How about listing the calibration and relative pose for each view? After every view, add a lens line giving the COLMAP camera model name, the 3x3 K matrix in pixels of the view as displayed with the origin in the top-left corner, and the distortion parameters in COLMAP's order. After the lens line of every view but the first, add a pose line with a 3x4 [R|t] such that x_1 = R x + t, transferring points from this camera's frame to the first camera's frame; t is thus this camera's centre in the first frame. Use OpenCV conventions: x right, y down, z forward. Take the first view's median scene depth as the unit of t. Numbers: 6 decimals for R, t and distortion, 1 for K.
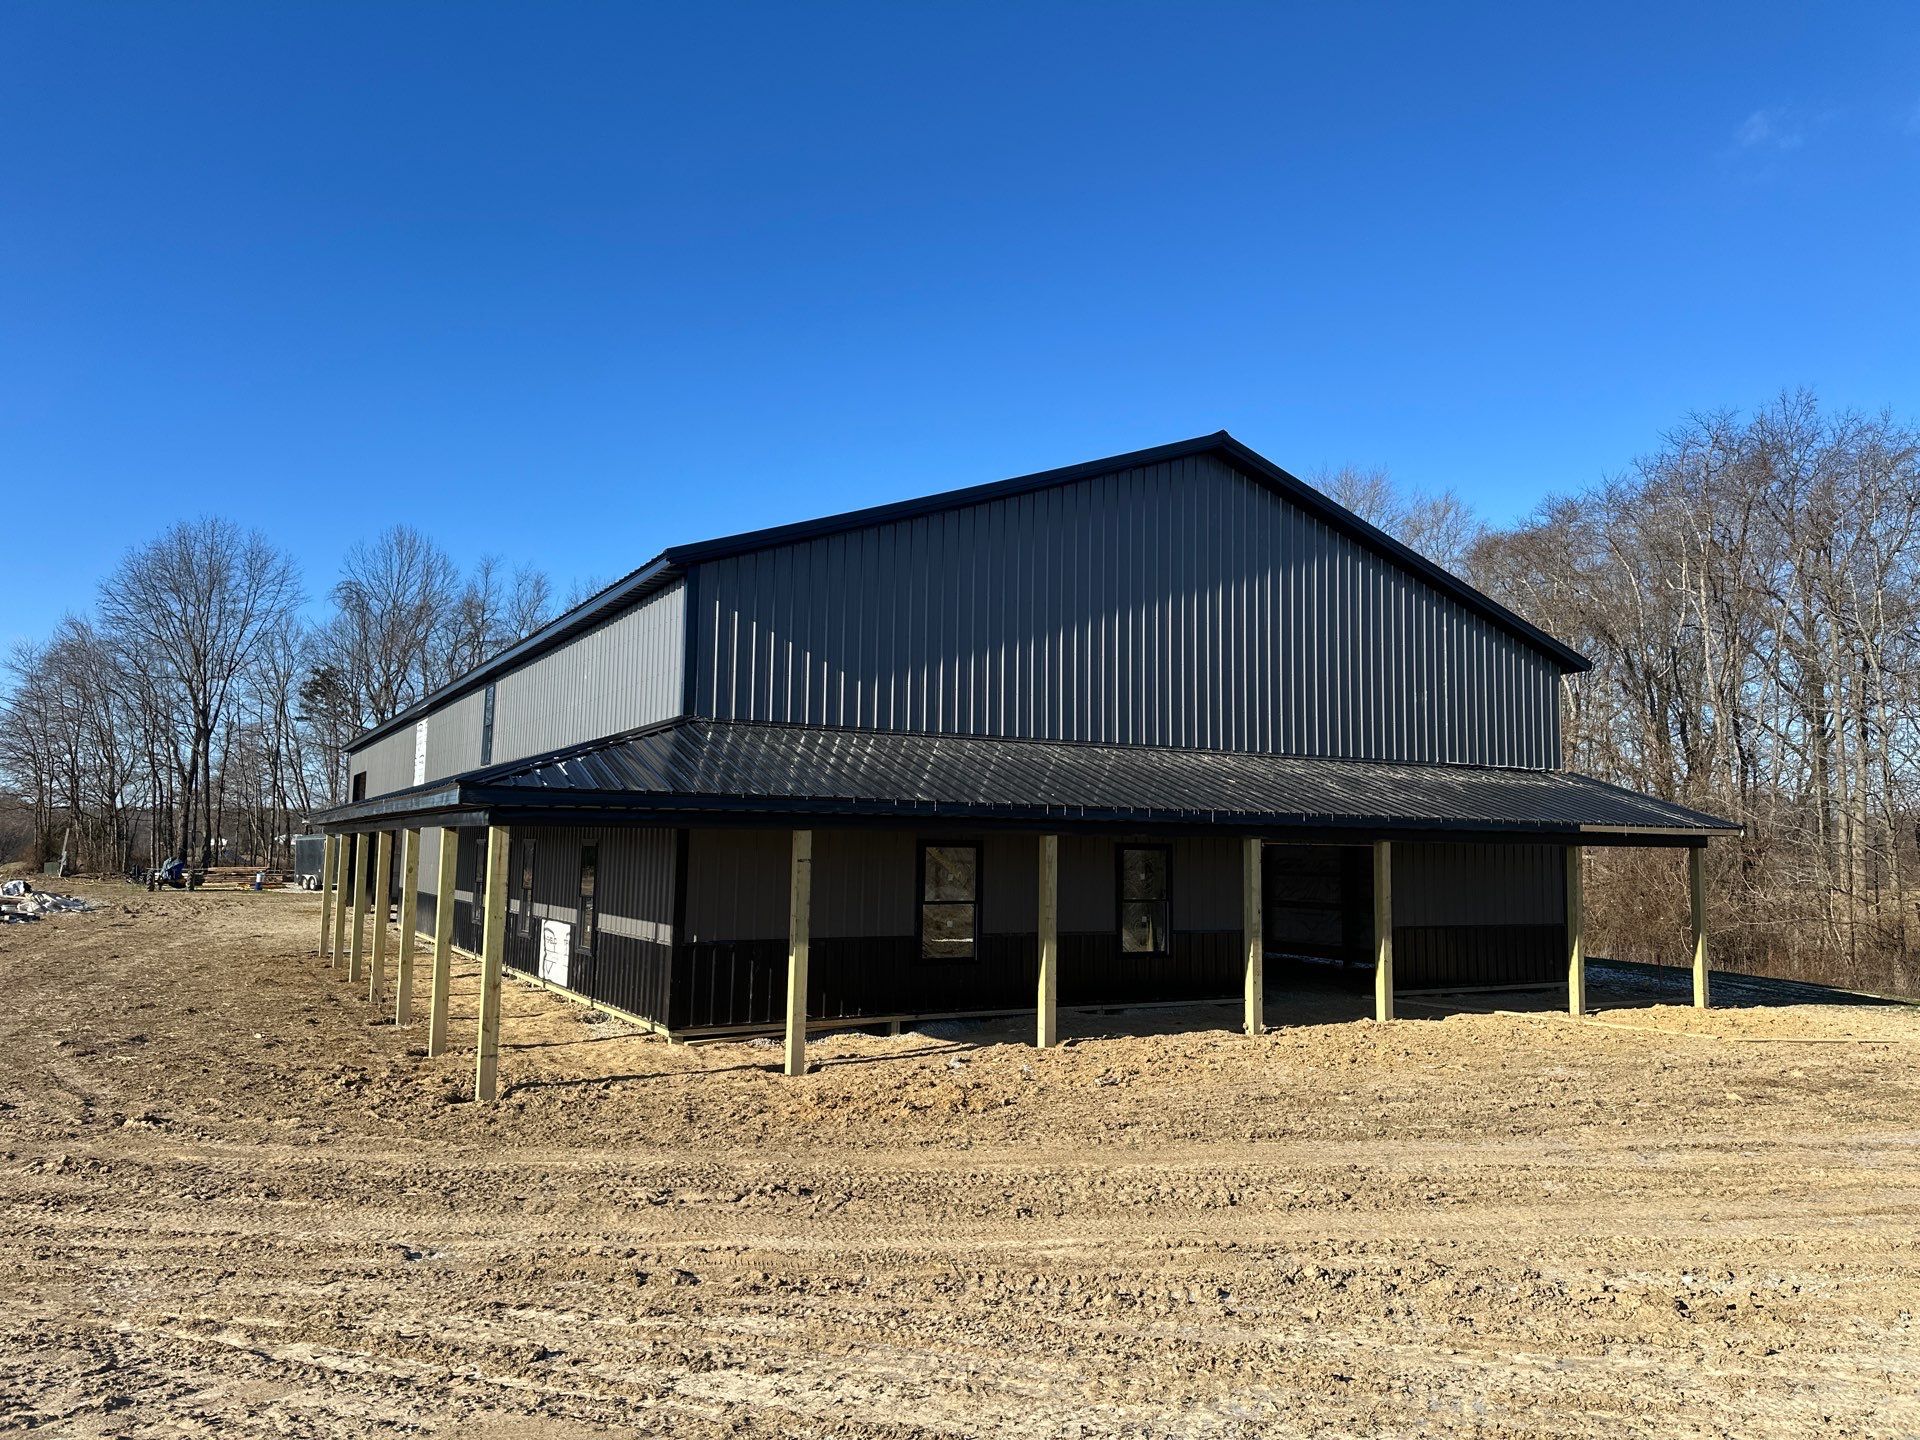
lens RADIAL K [[1377.3, 0, 950.5], [0, 1377.3, 732.7], [0, 0, 1]] dist [0.072485, -0.100289]
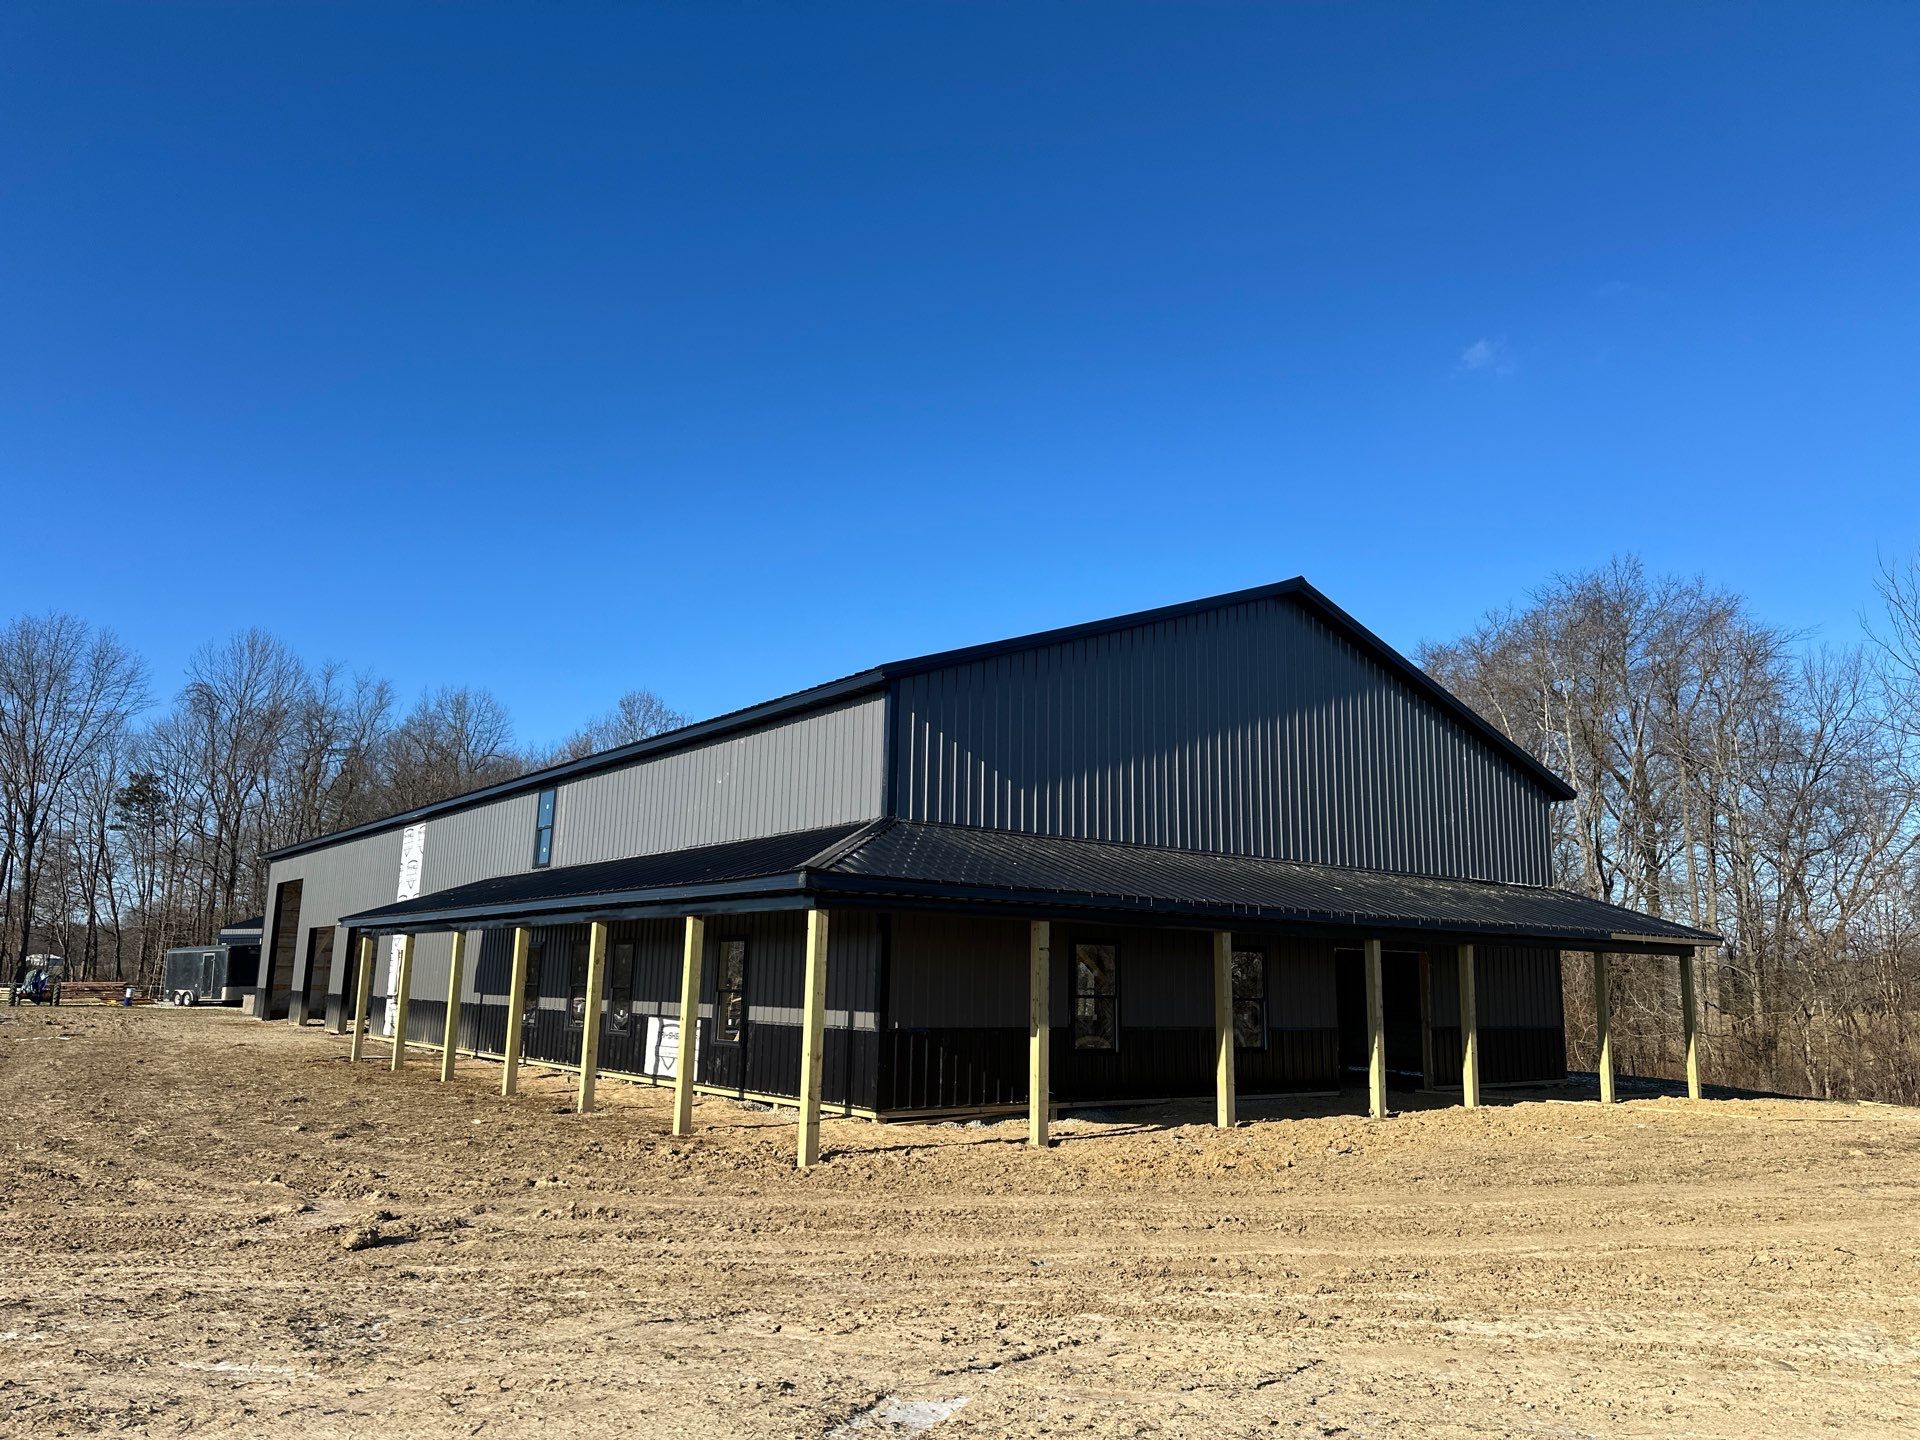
lens RADIAL K [[1377.3, 0, 950.5], [0, 1377.3, 732.7], [0, 0, 1]] dist [0.072485, -0.100289]
pose [[0.991864, 0.028611, 0.124043, -0.230591], [-0.017430, 0.995762, -0.090306, 0.015442], [-0.126101, 0.087409, 0.988159, -0.067646]]
